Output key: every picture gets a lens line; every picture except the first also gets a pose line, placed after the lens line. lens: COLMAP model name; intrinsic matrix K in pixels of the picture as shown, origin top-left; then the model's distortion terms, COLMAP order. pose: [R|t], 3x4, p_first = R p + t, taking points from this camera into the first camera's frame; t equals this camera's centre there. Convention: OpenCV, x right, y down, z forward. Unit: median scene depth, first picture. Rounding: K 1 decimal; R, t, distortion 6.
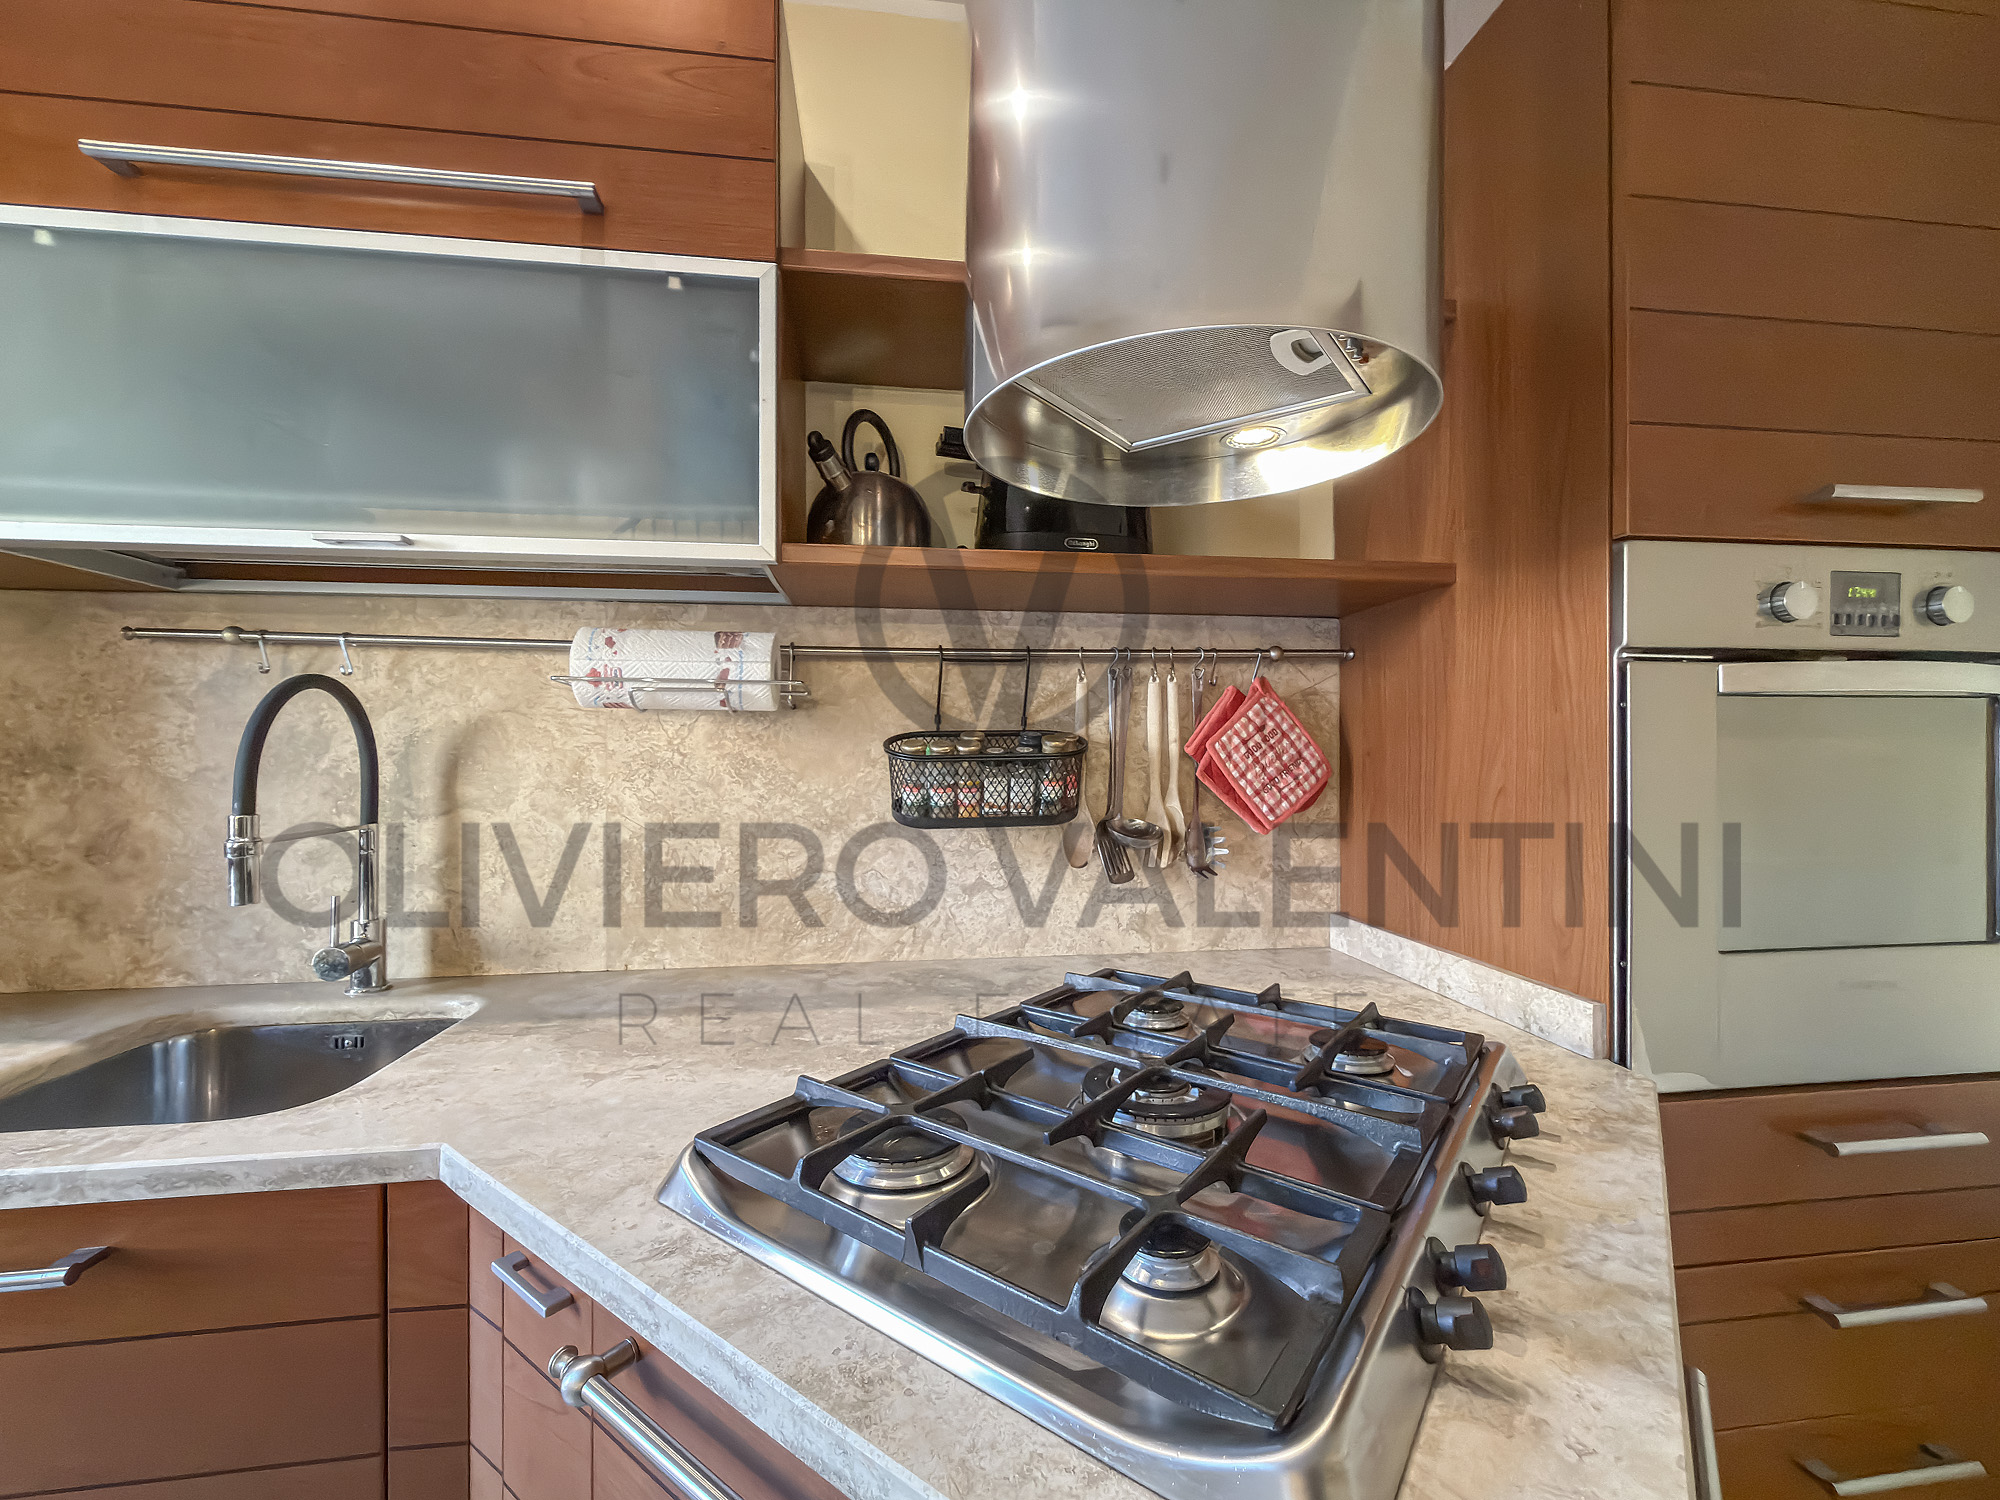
lens RADIAL K [[817.7, 0, 1009.8], [0, 817.7, 752.4], [0, 0, 1]] dist [0.001843, 0.000396]
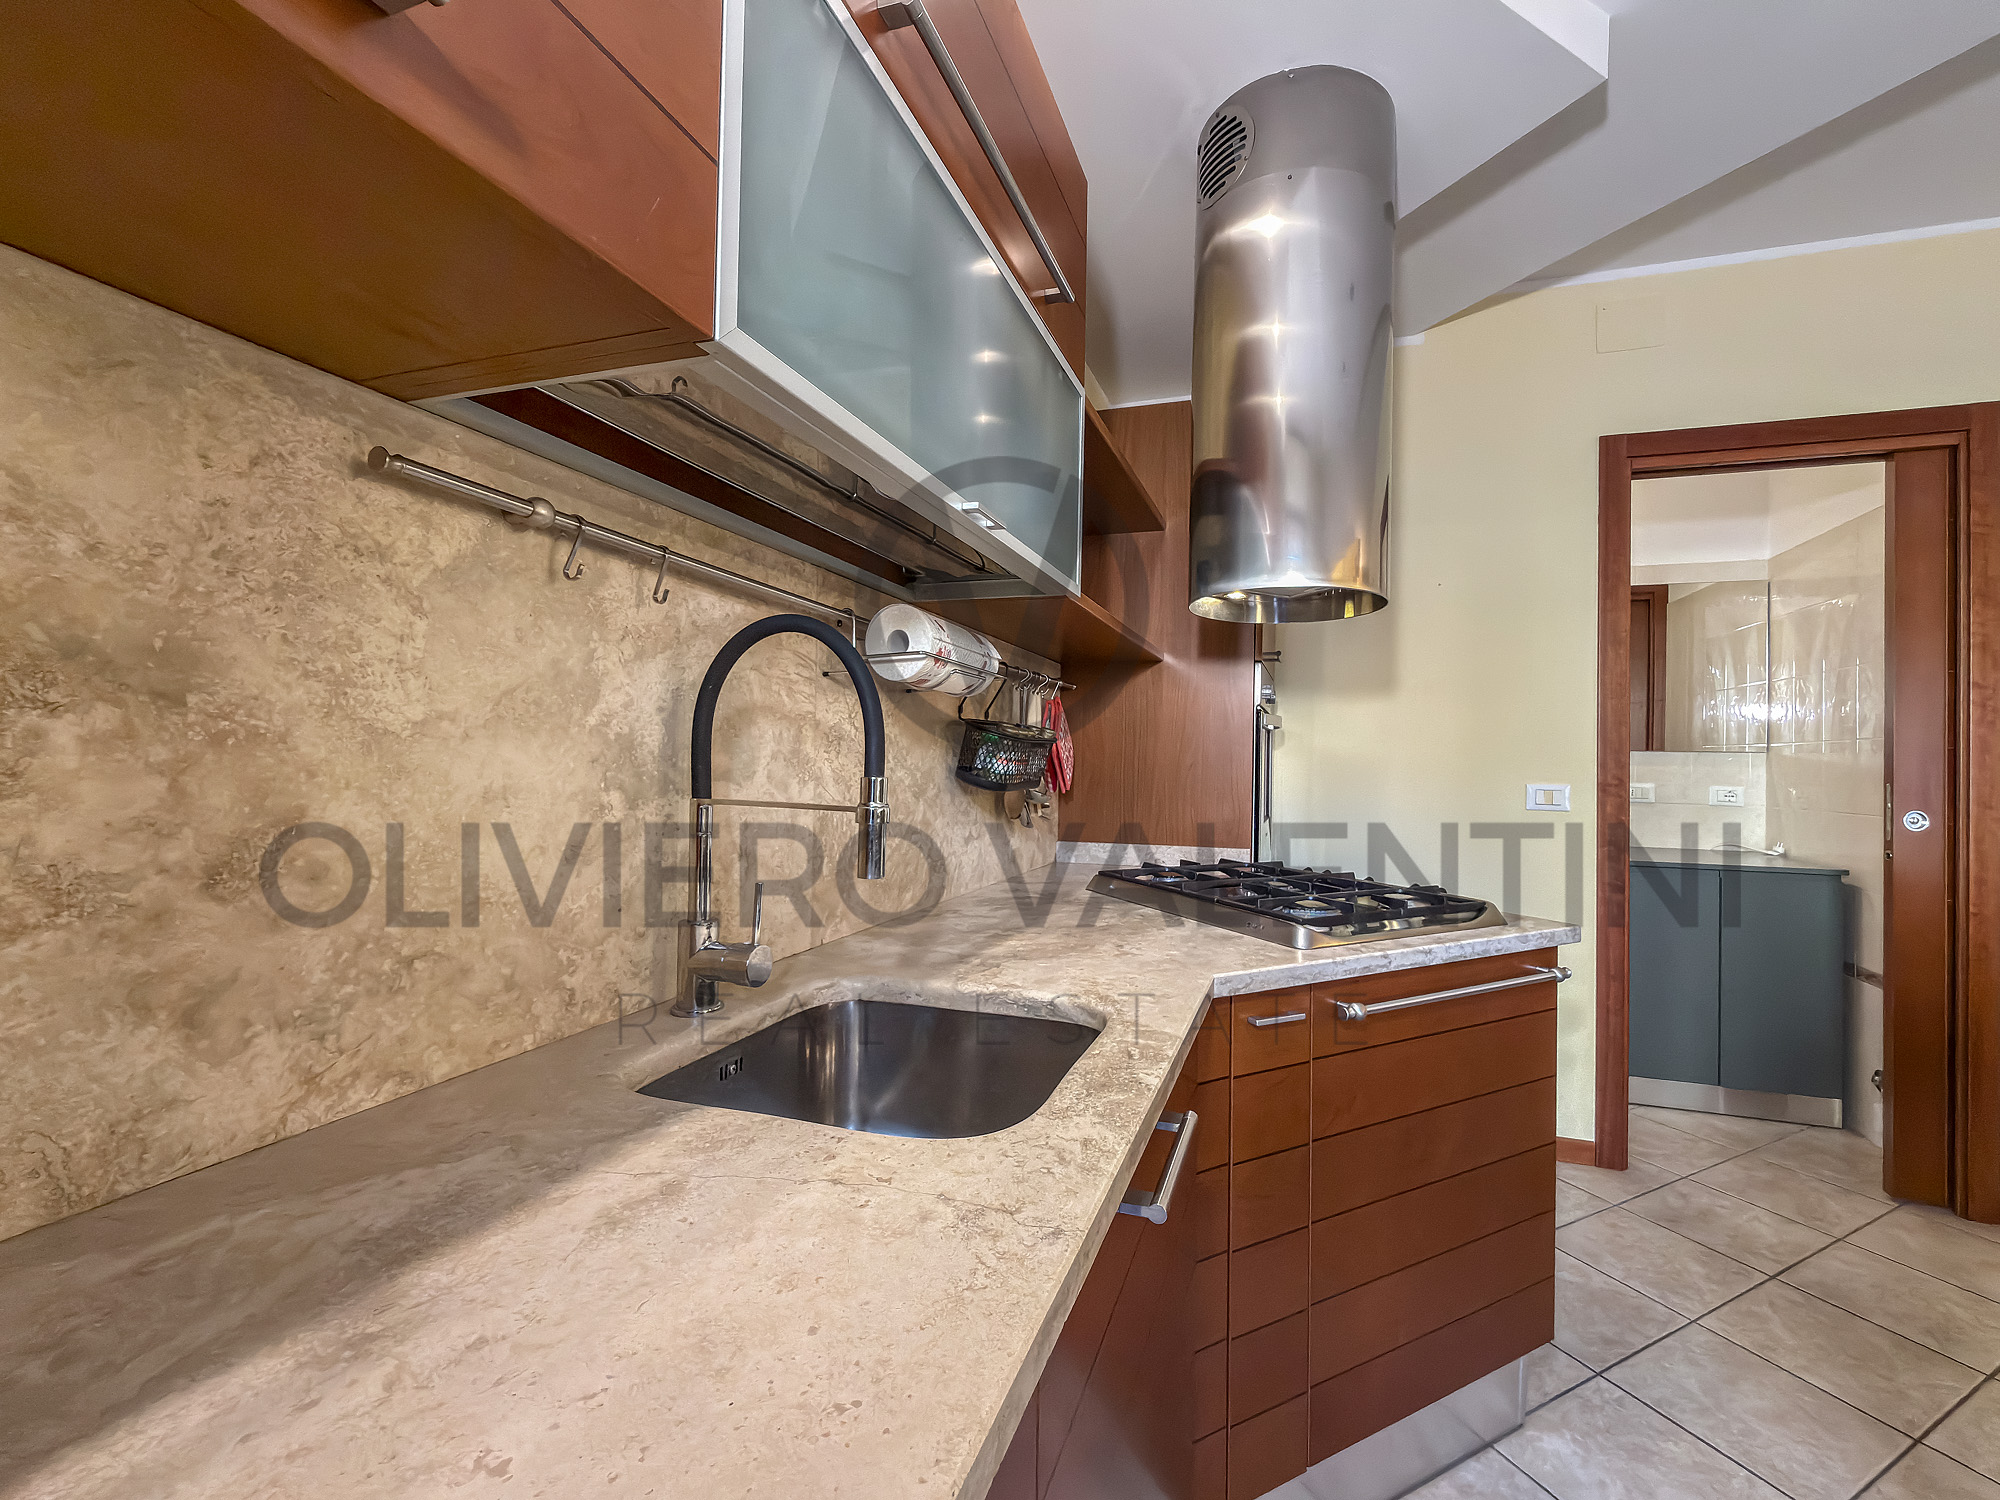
lens RADIAL K [[817.7, 0, 1009.8], [0, 817.7, 752.4], [0, 0, 1]] dist [0.001843, 0.000396]
pose [[0.469105, 0.020477, 0.882905, -1.319766], [-0.022098, 0.999690, -0.011444, 0.044210], [-0.882866, -0.014142, 0.469413, 0.366166]]
